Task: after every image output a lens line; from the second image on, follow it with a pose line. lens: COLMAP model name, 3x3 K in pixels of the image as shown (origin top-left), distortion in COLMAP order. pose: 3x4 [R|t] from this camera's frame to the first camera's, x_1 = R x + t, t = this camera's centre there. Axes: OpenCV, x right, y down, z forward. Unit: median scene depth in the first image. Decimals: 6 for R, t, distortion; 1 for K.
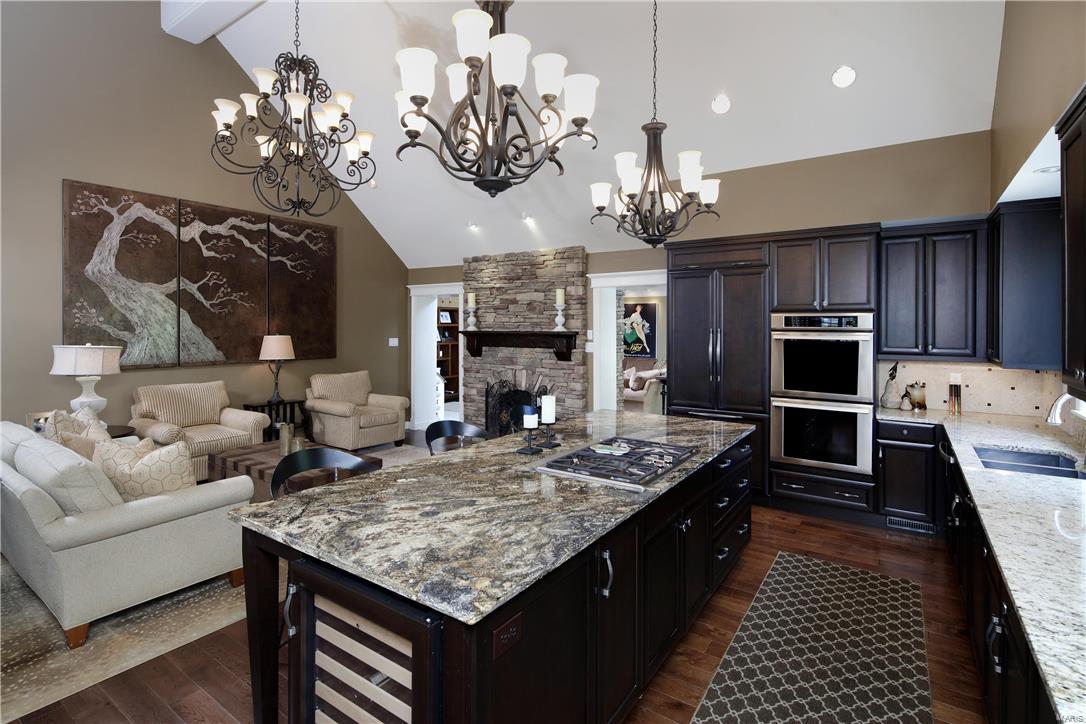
lens RADIAL K [[524.8, 0, 528.0], [0, 524.8, 331.7], [0, 0, 1]] dist [0.002987, -0.002615]
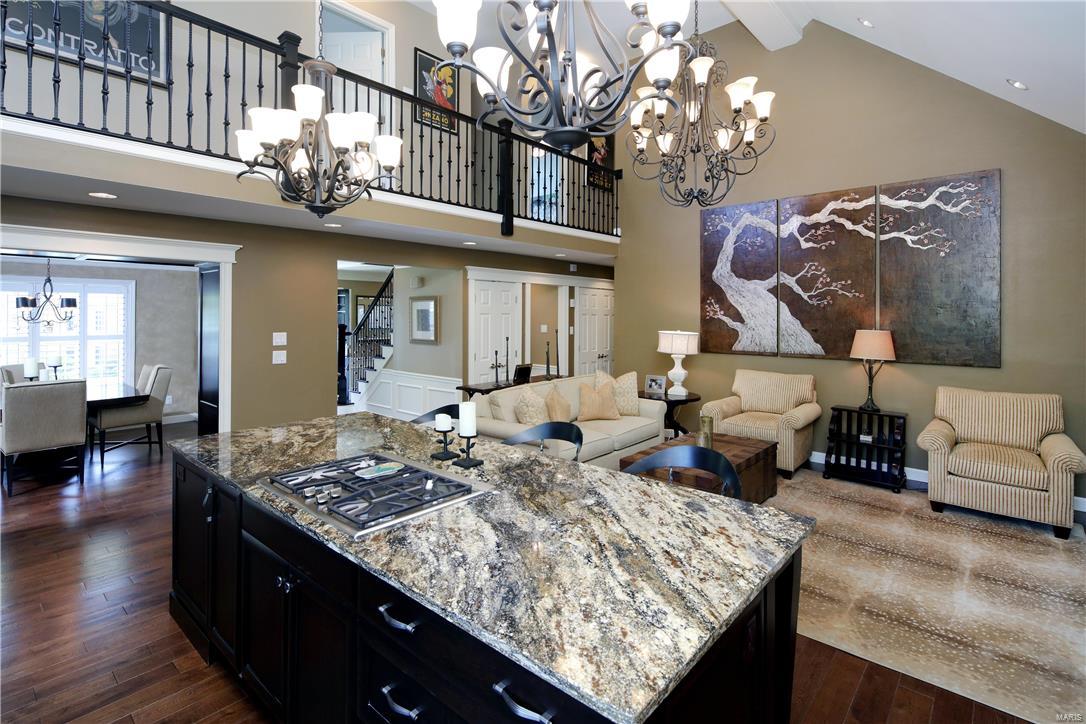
lens RADIAL K [[524.8, 0, 544.3], [0, 524.8, 317.3], [0, 0, 1]] dist [0.002987, -0.002615]
pose [[-0.100364, 0.000217, -0.994951, 0.403728], [-0.016068, 0.999869, 0.001839, -0.006163], [0.994821, 0.016172, -0.100348, 0.578309]]
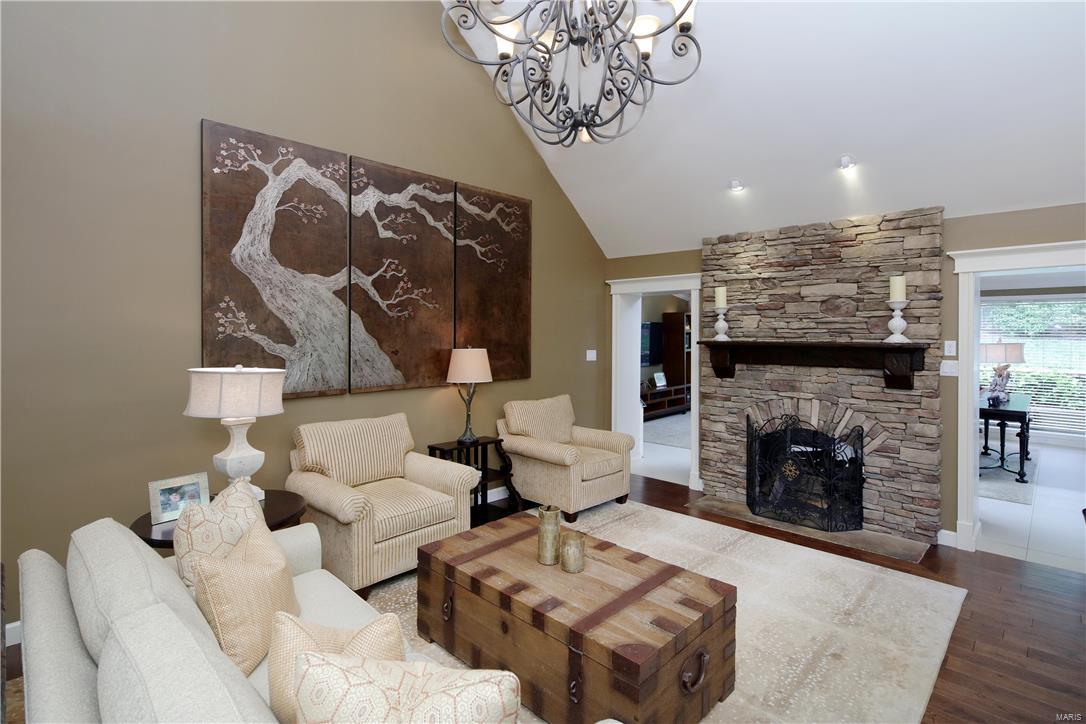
lens RADIAL K [[524.8, 0, 540.5], [0, 524.8, 337.3], [0, 0, 1]] dist [0.002987, -0.002615]
pose [[0.988579, -0.001351, -0.150700, -0.279193], [0.001206, 0.999999, -0.001055, -0.007382], [0.150701, 0.000861, 0.988579, 0.313773]]
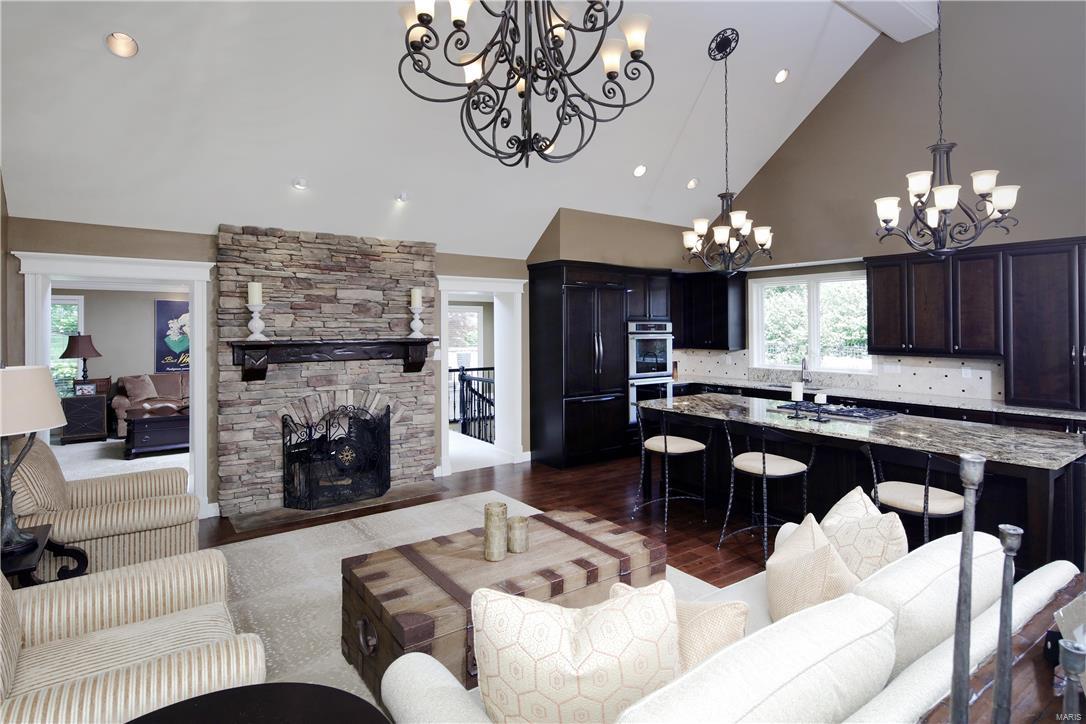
lens RADIAL K [[524.8, 0, 527.6], [0, 524.8, 322.7], [0, 0, 1]] dist [0.002987, -0.002615]
pose [[0.362682, 0.004807, 0.931901, -0.691179], [0.013373, 0.999857, -0.010362, -0.015128], [-0.931817, 0.016220, 0.362566, 0.528628]]
